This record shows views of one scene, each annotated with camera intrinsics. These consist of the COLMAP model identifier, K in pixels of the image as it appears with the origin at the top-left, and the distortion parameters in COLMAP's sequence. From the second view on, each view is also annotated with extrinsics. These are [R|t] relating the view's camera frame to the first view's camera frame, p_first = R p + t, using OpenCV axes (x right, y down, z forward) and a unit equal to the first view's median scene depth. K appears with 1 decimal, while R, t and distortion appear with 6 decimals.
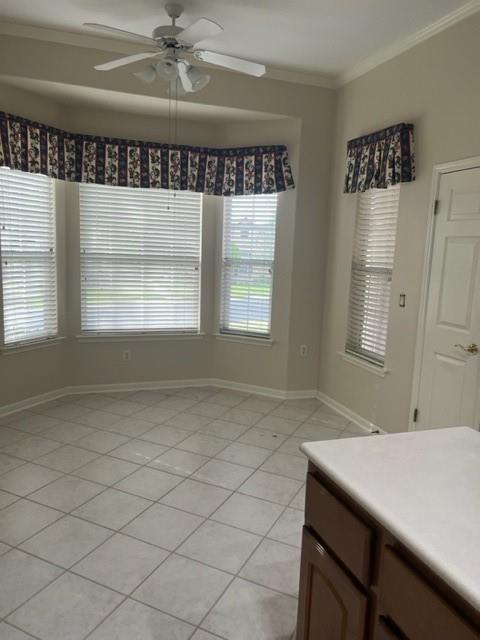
lens RADIAL K [[477.3, 0, 235.7], [0, 477.3, 317.4], [0, 0, 1]] dist [0.045424, -0.049739]
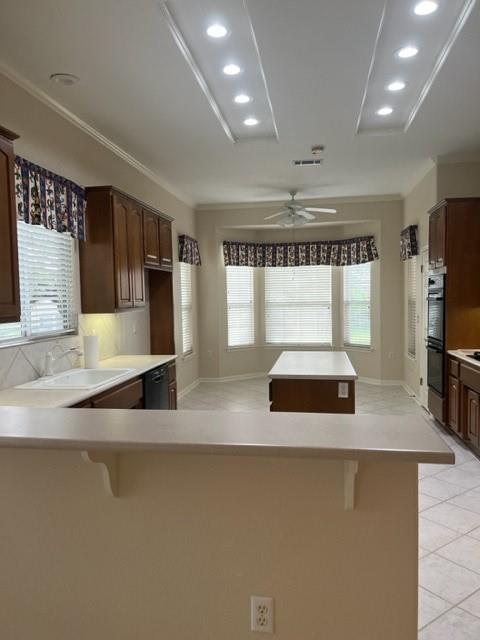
lens RADIAL K [[477.3, 0, 234.5], [0, 477.3, 324.4], [0, 0, 1]] dist [0.045424, -0.049739]
pose [[0.874915, -0.026852, -0.483532, 0.491862], [-0.018602, 0.995861, -0.088962, 0.126130], [0.483920, 0.086829, 0.870794, -0.722763]]
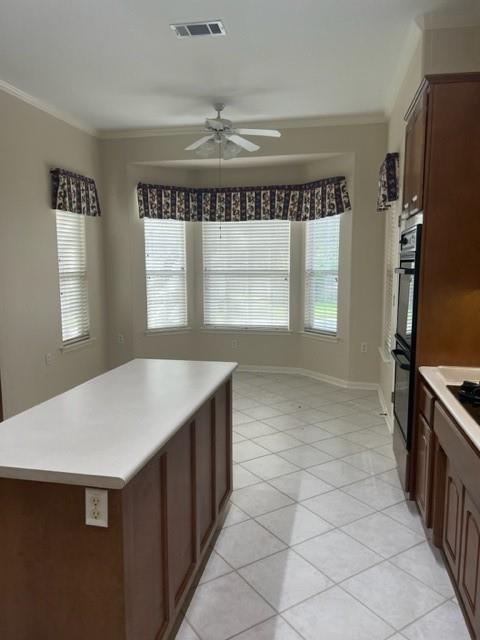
lens RADIAL K [[477.3, 0, 236.3], [0, 477.3, 320.3], [0, 0, 1]] dist [0.045424, -0.049739]
pose [[0.857163, 0.021318, -0.514603, 0.496613], [-0.038645, 0.998989, -0.022986, 0.044506], [0.513593, 0.039590, 0.857120, -0.163196]]
